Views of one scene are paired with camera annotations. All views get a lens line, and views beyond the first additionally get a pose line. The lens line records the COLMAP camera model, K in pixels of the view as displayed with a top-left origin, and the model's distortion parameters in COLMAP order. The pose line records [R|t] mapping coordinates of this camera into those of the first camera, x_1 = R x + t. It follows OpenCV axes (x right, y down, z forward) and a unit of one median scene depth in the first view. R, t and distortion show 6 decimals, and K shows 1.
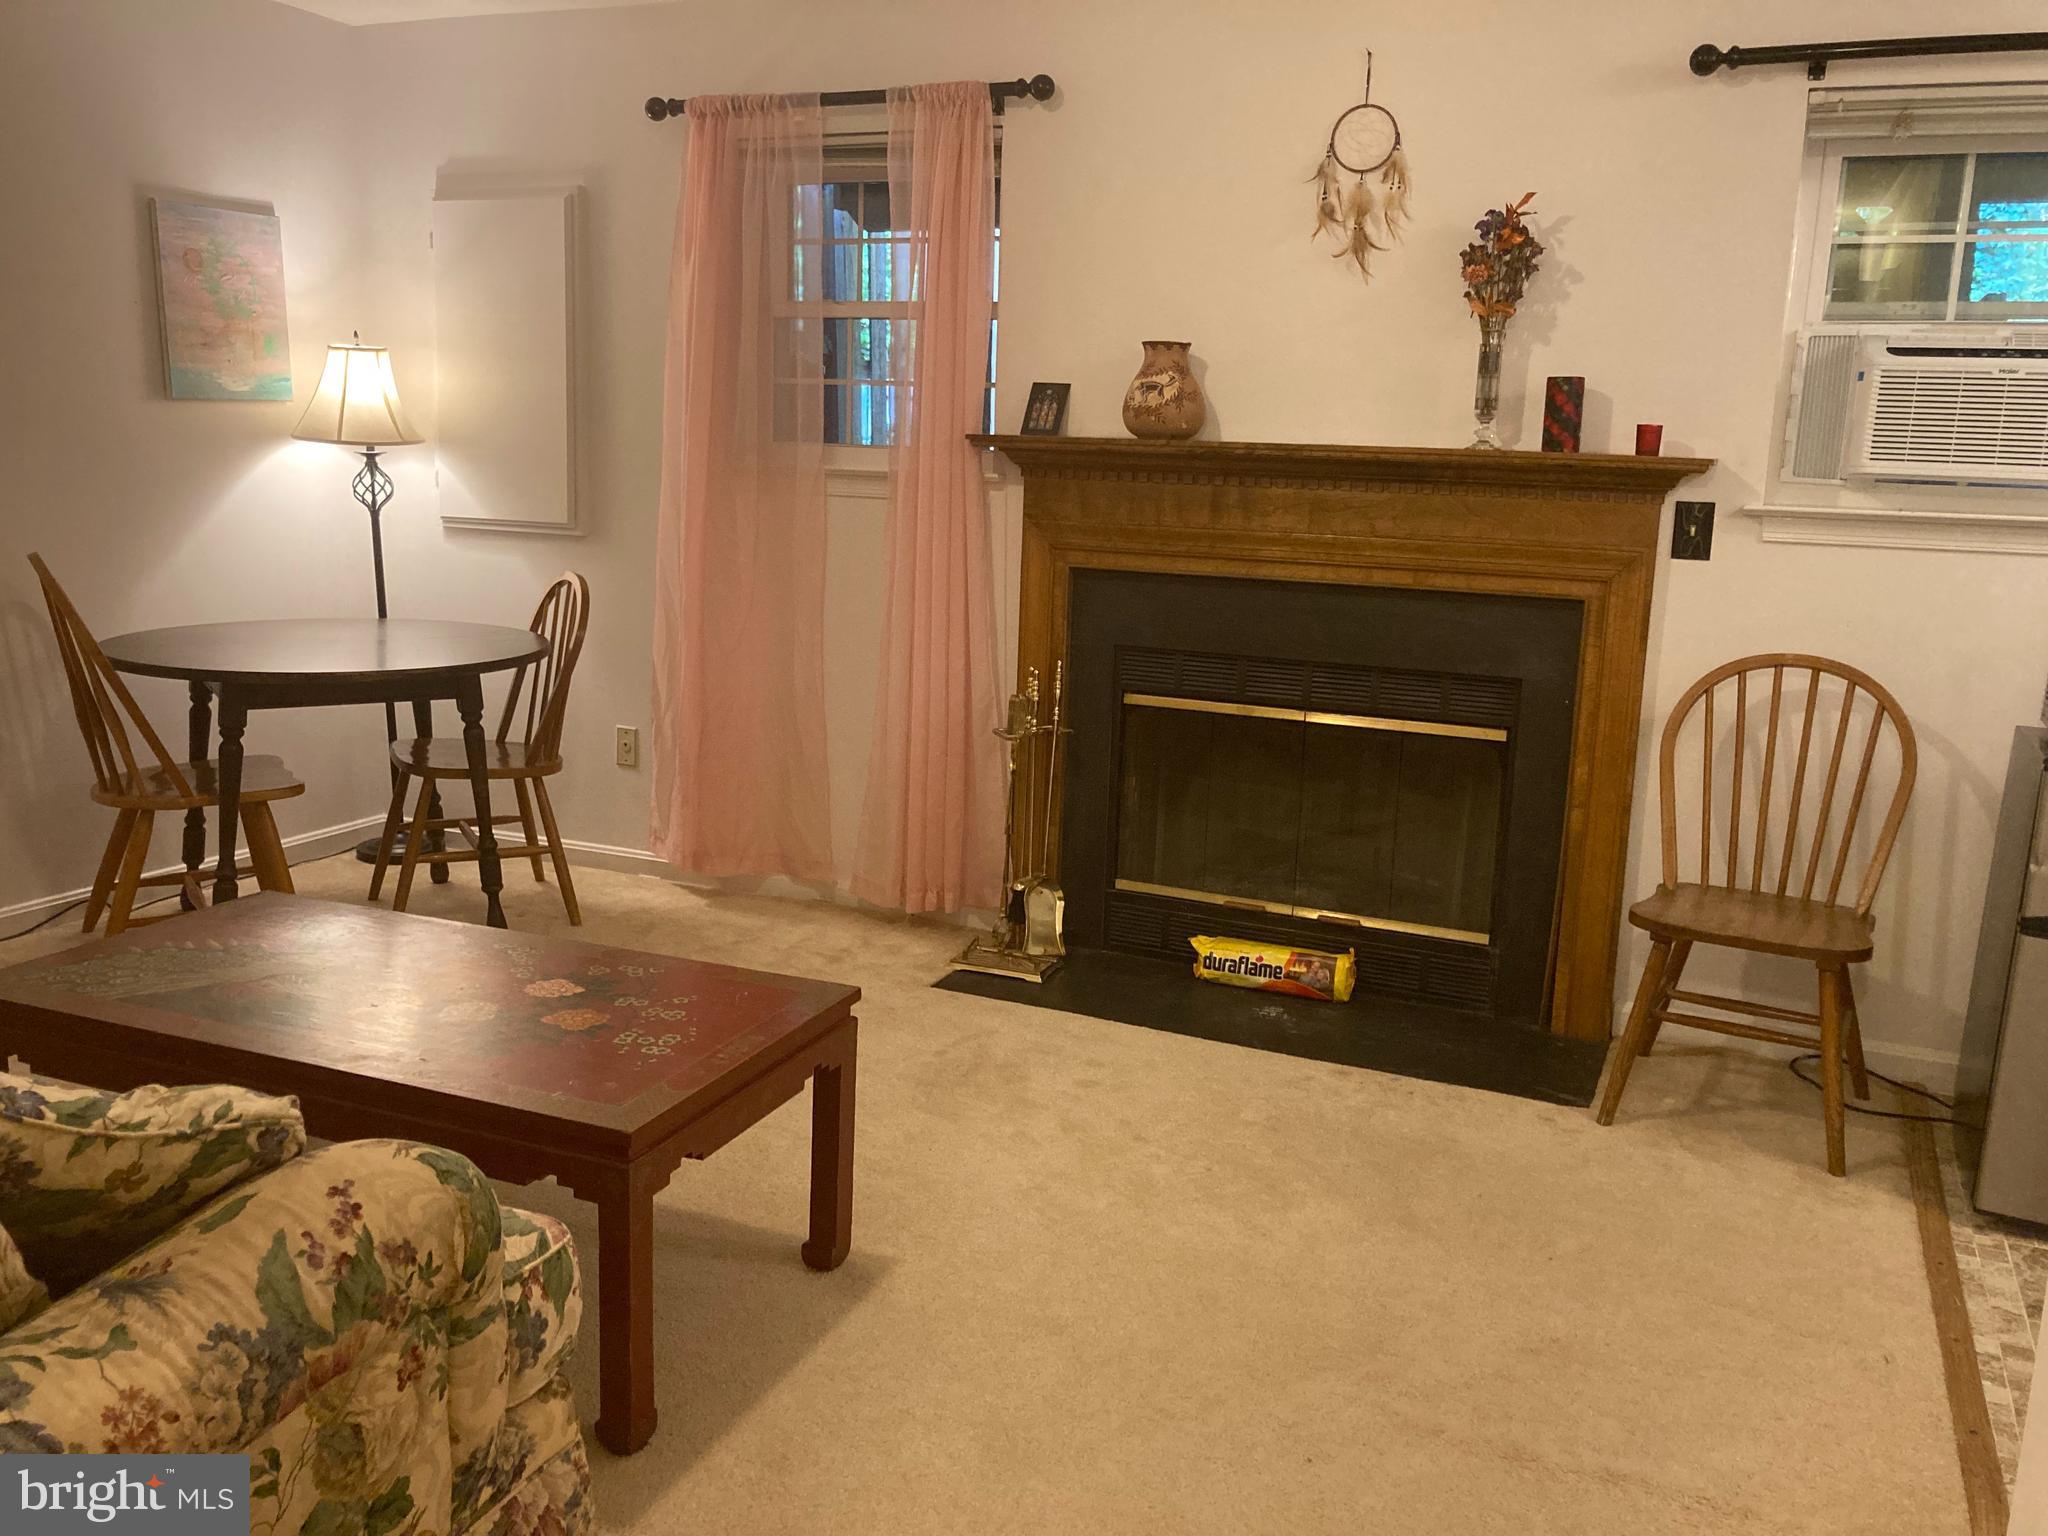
lens RADIAL K [[1659.5, 0, 1024.0], [0, 1659.5, 756.8], [0, 0, 1]] dist [0.069312, -0.099439]
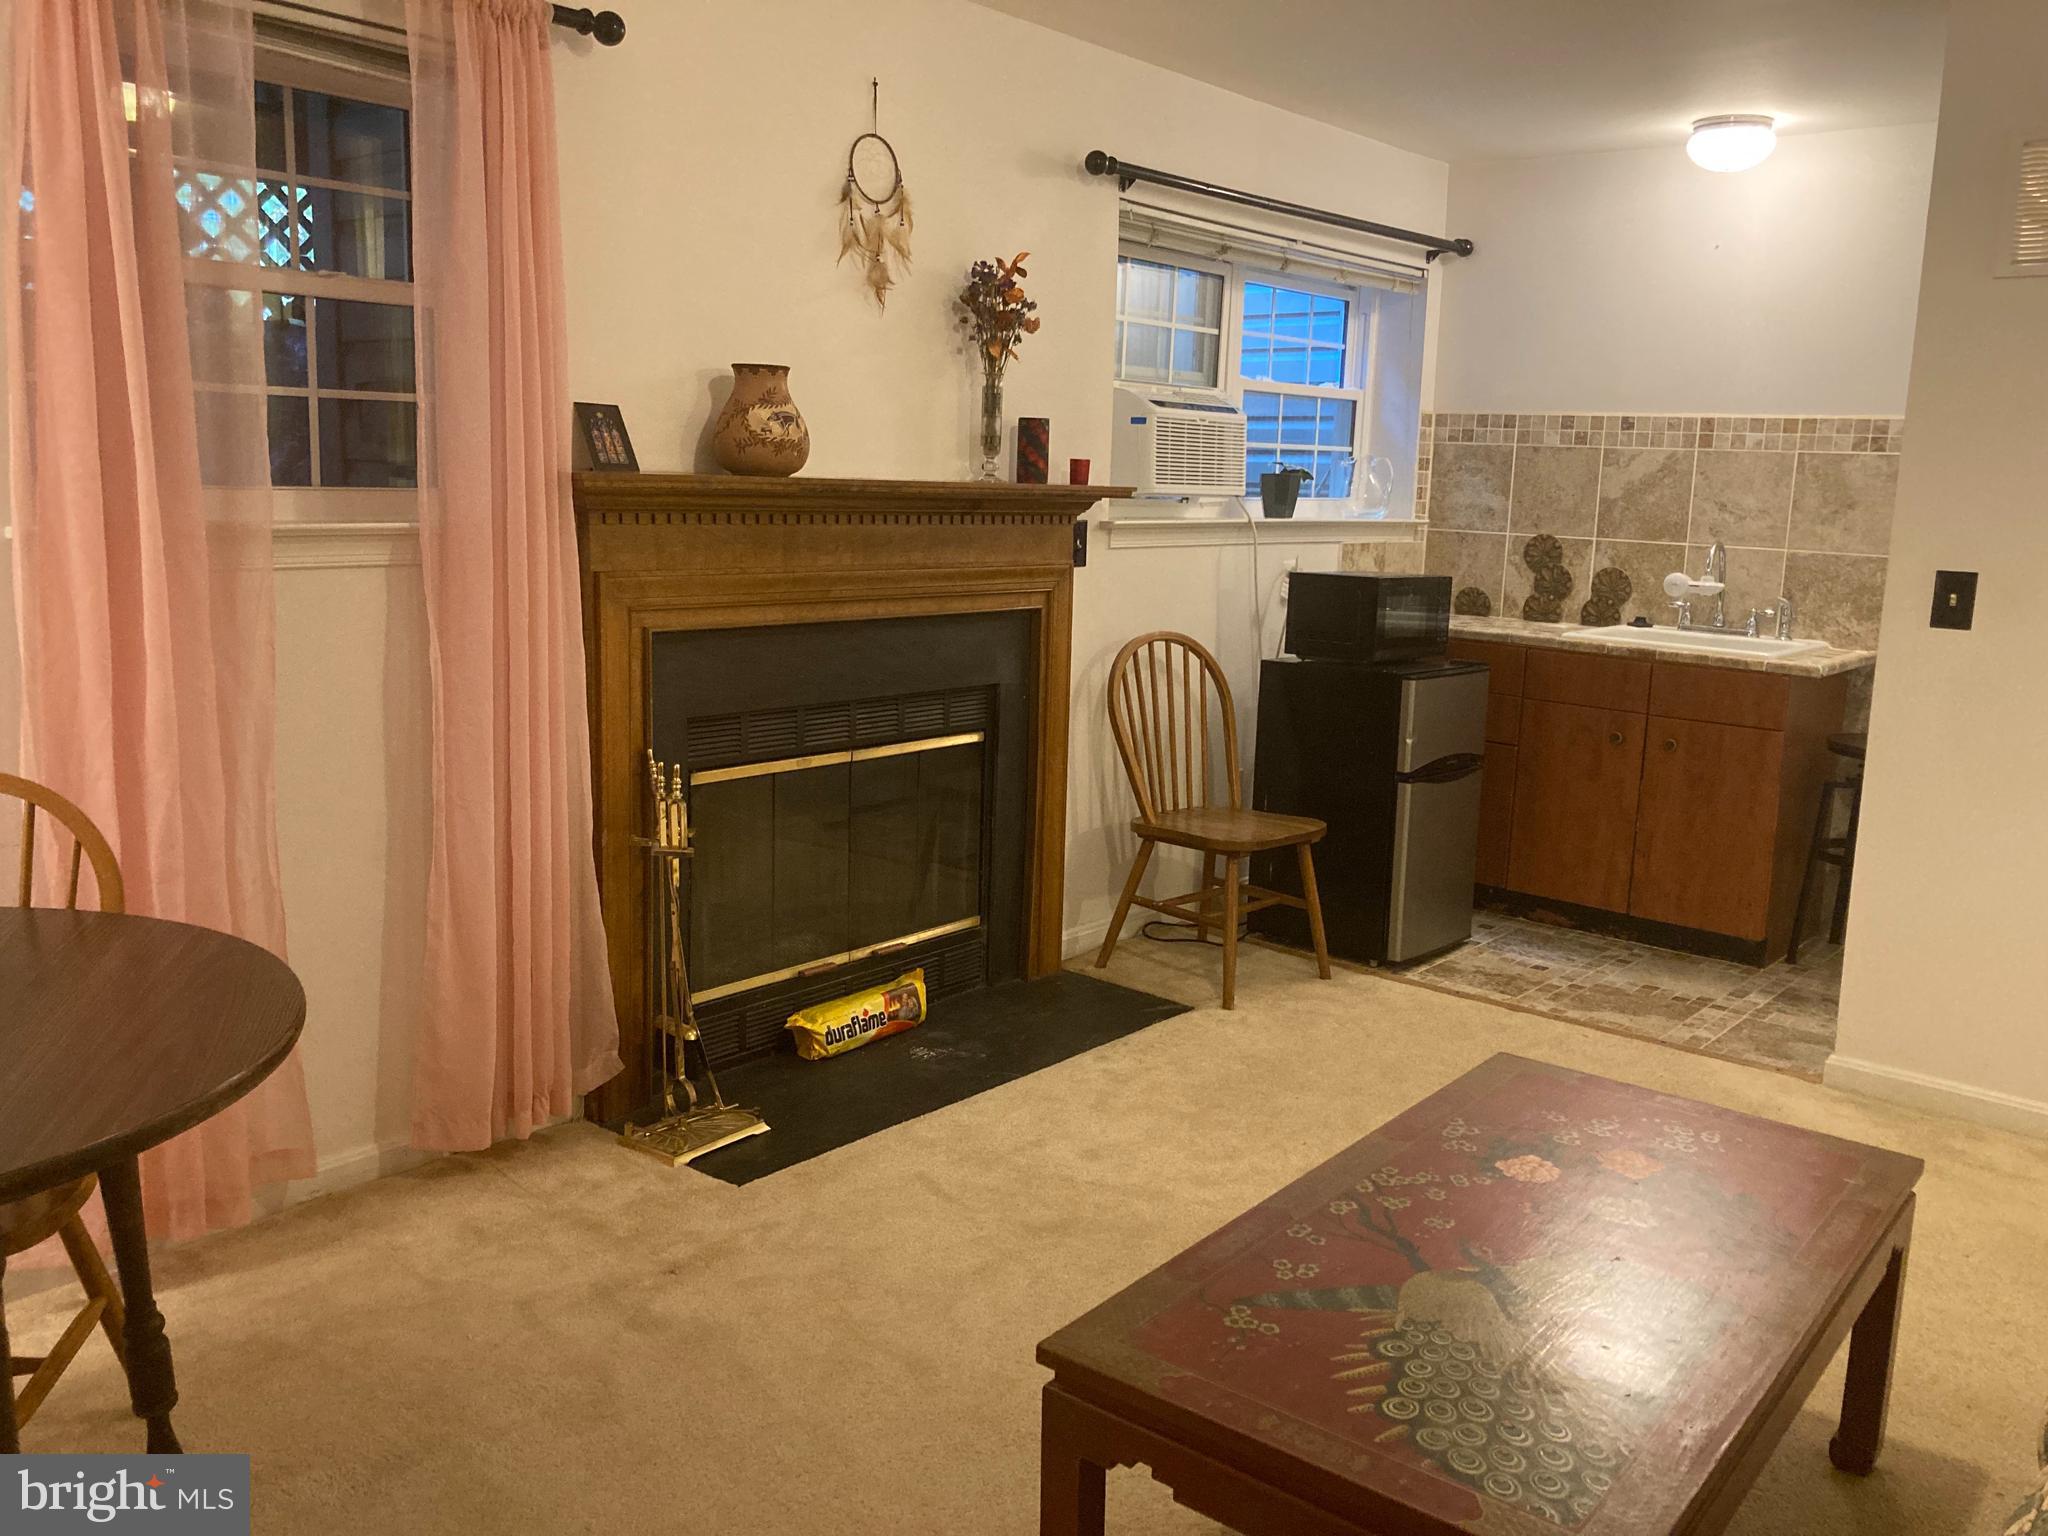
lens RADIAL K [[1659.5, 0, 1024.0], [0, 1659.5, 756.8], [0, 0, 1]] dist [0.069312, -0.099439]
pose [[0.291707, -0.189534, 0.937541, -0.784065], [0.158509, 0.976198, 0.148030, -0.167512], [-0.943283, 0.105427, 0.314807, 0.662636]]
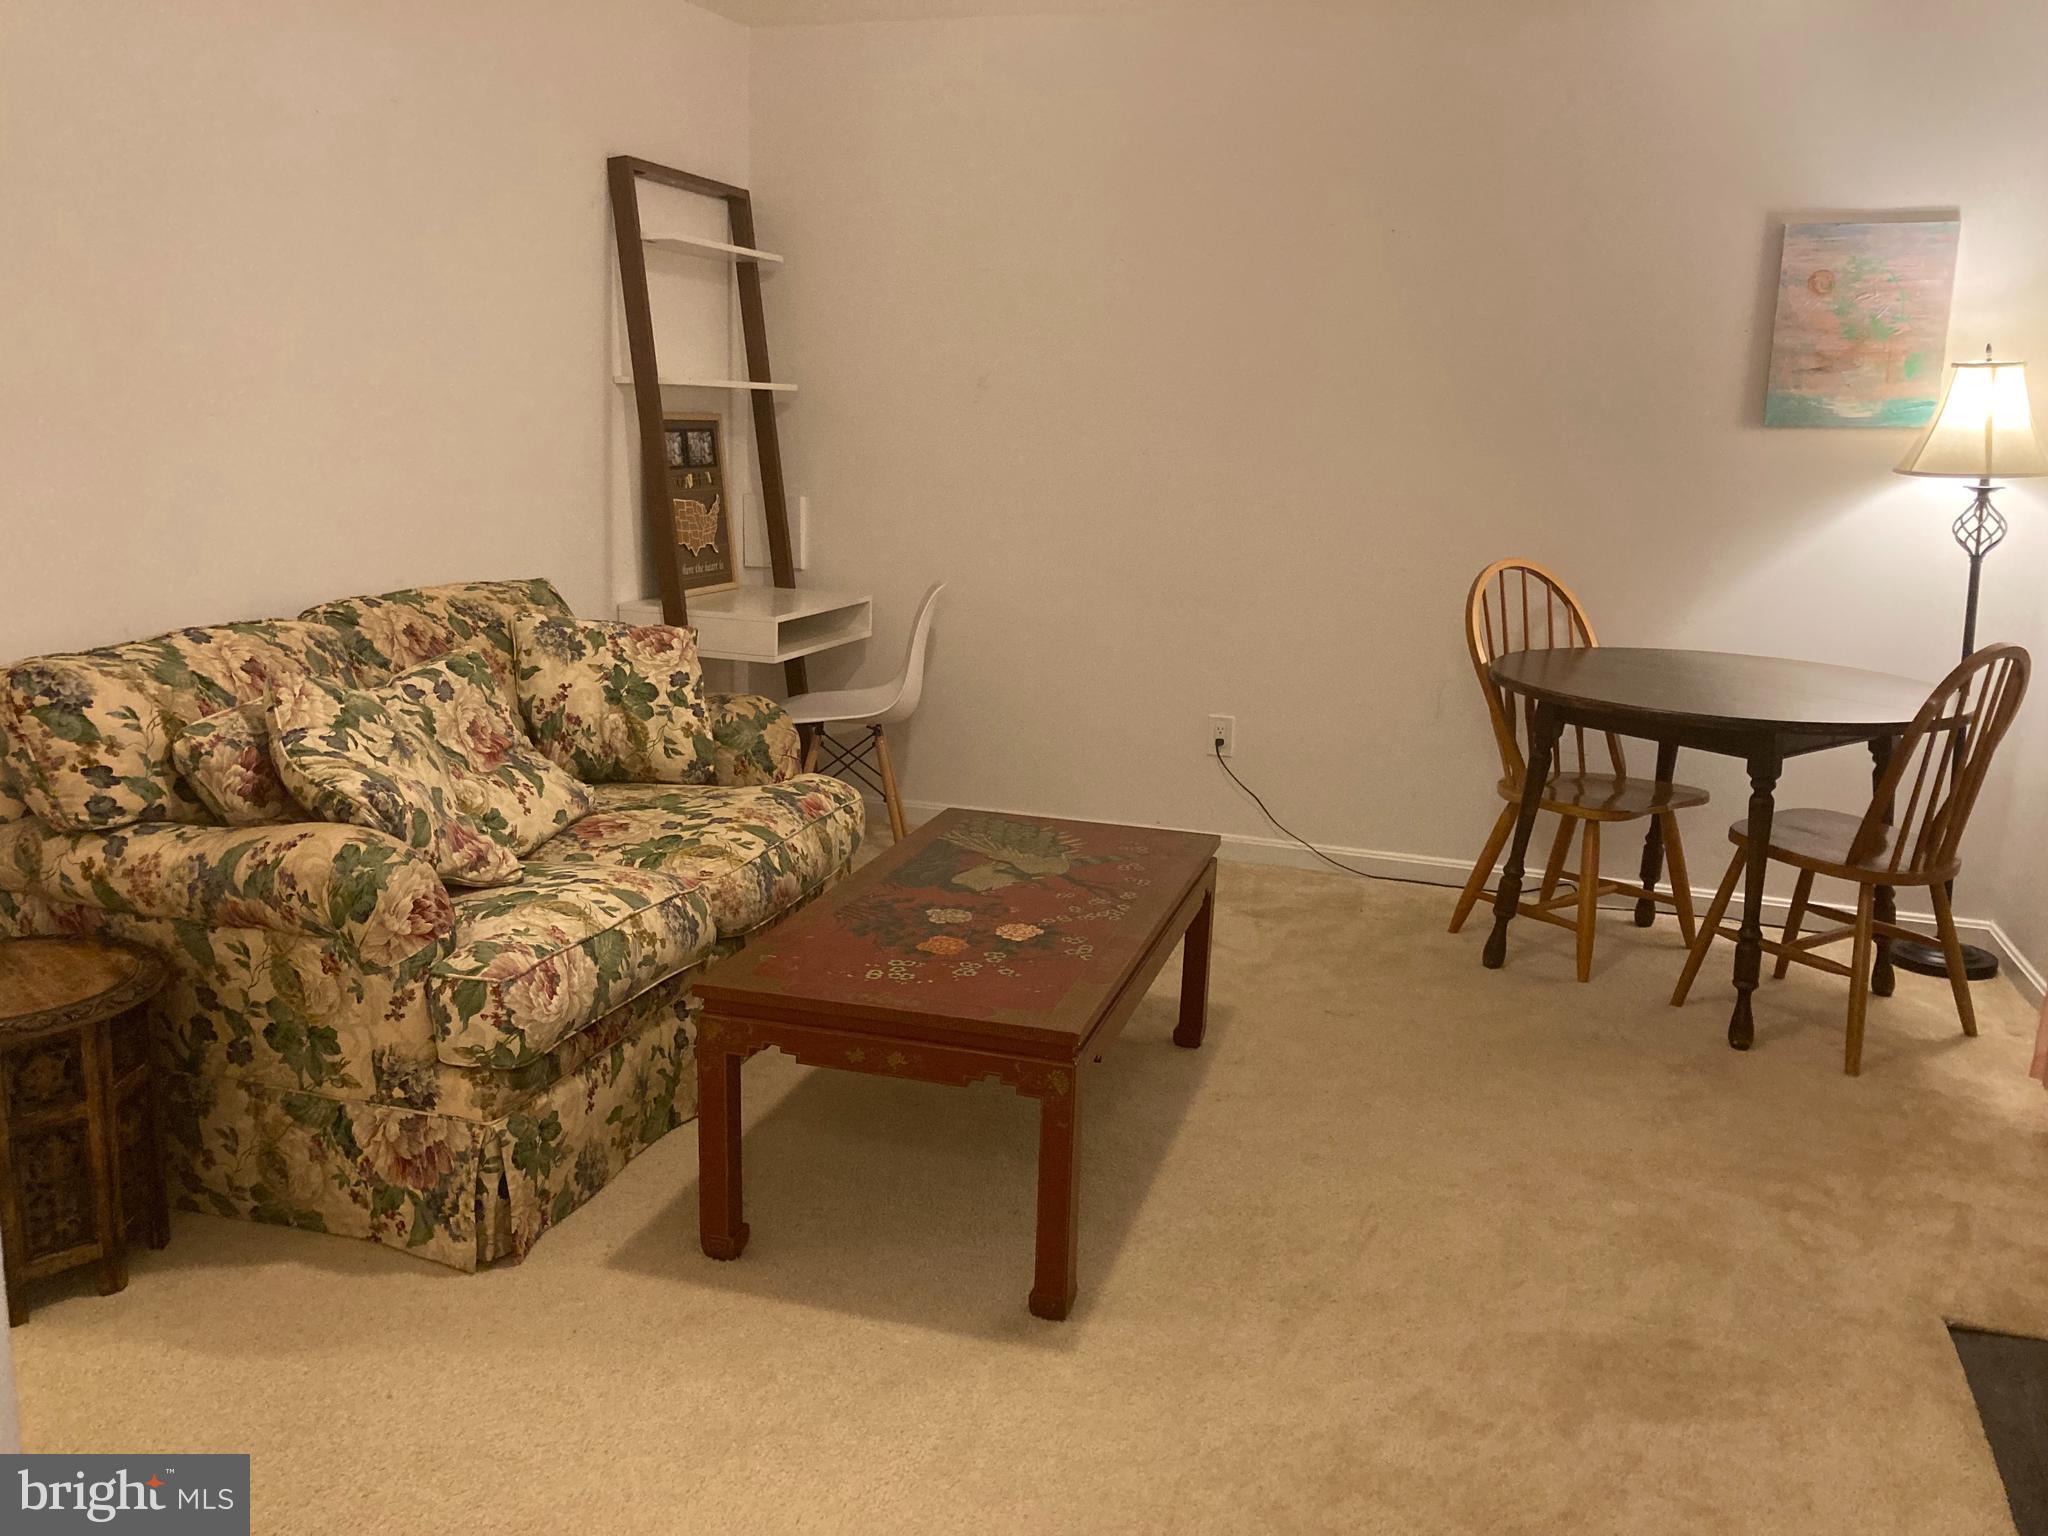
lens RADIAL K [[1640.6, 0, 1024.0], [0, 1640.6, 768.0], [0, 0, 1]] dist [0.040776, -0.095857]
pose [[0.083865, 0.168218, -0.982176, 0.534582], [-0.206872, 0.967113, 0.147974, -0.088097], [0.974767, 0.190775, 0.115906, 0.610398]]
